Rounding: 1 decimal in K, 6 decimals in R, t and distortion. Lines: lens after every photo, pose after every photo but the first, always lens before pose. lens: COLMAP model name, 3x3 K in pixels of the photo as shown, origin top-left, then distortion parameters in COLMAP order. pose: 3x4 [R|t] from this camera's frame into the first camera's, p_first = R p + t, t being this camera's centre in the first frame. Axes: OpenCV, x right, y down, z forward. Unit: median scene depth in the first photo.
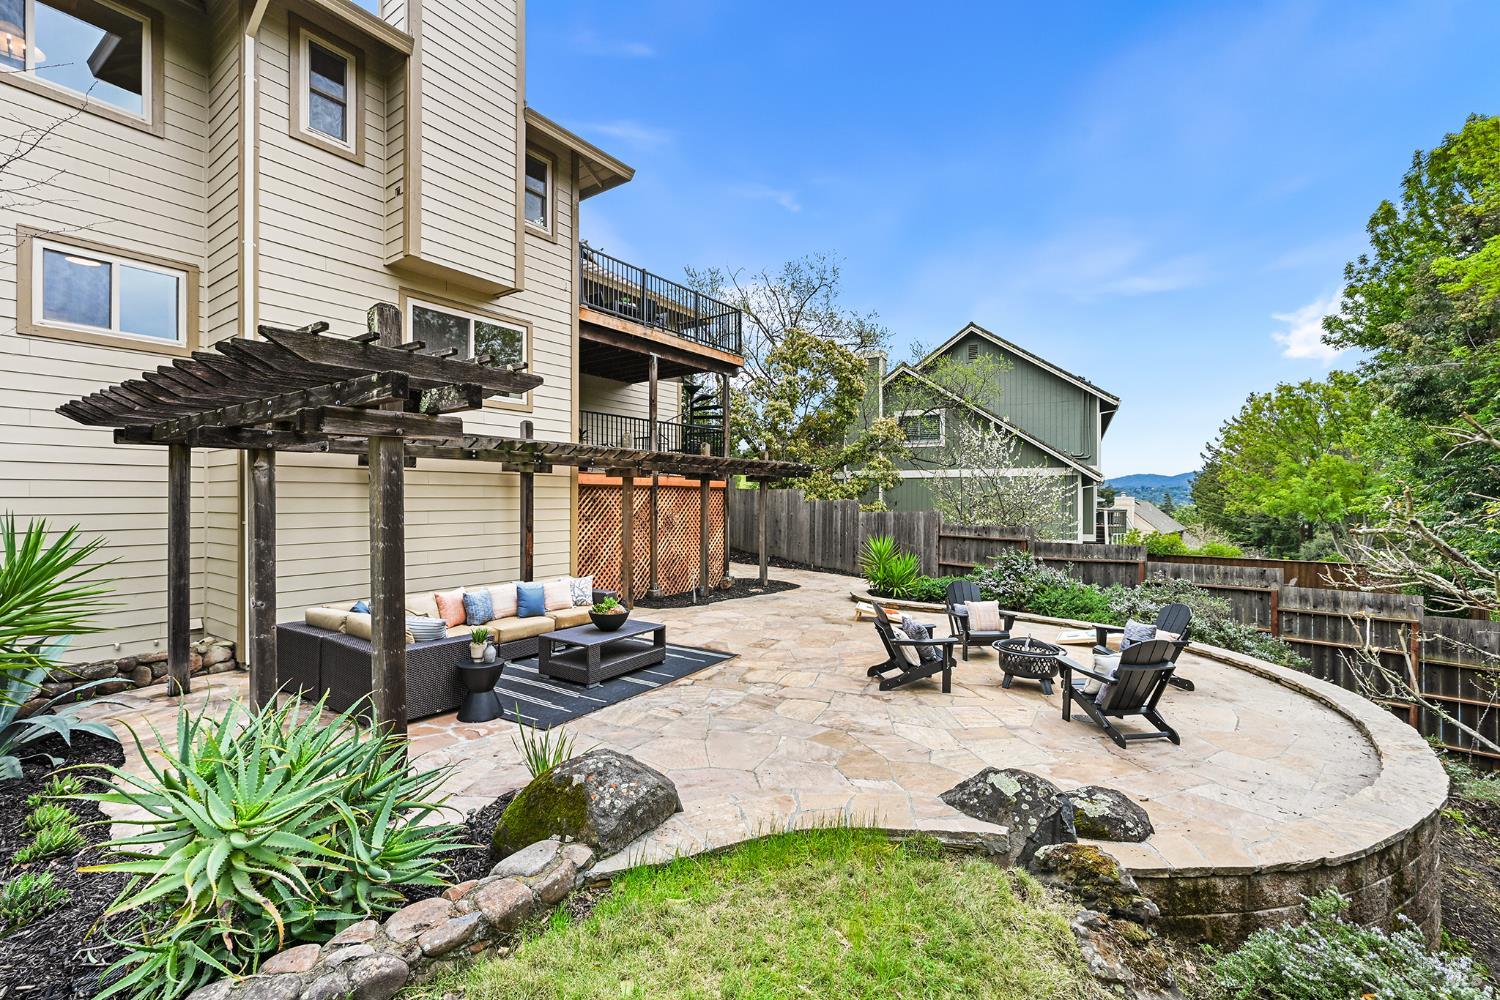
lens RADIAL K [[644.1, 0, 748.8], [0, 644.1, 500.8], [0, 0, 1]] dist [0.003760, 0.000062]
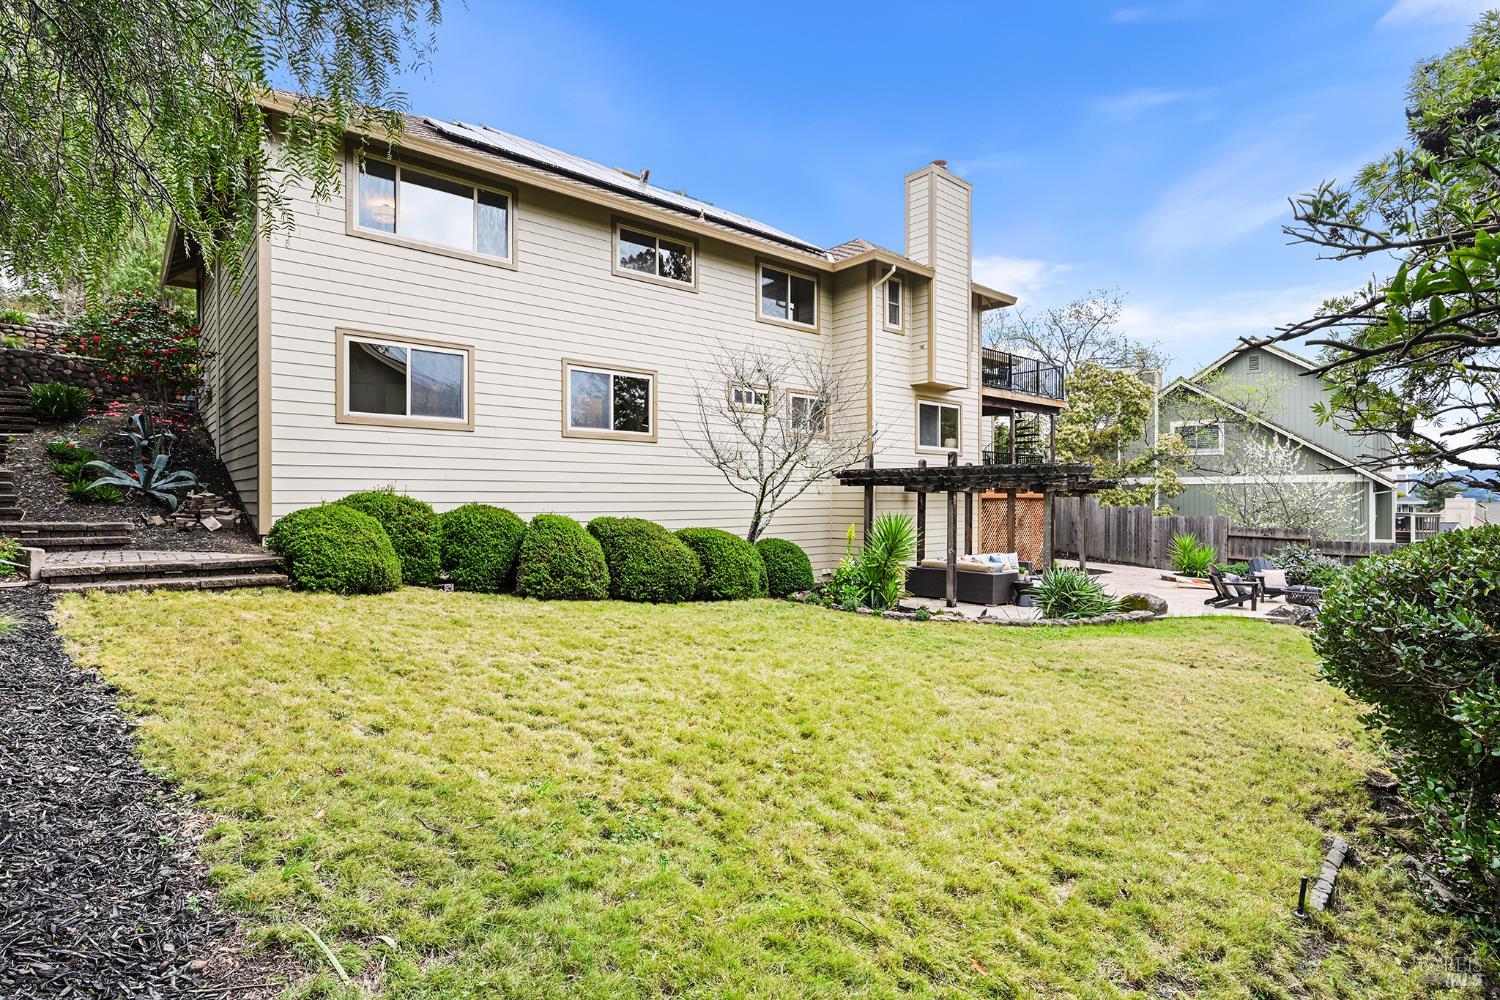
lens RADIAL K [[738.8, 0, 747.2], [0, 738.8, 499.6], [0, 0, 1]] dist [-0.001879, -0.000157]
pose [[0.967195, -0.002254, -0.254024, -0.206800], [0.001182, 0.999990, -0.004371, -0.008029], [0.254031, 0.003928, 0.967188, -0.527364]]
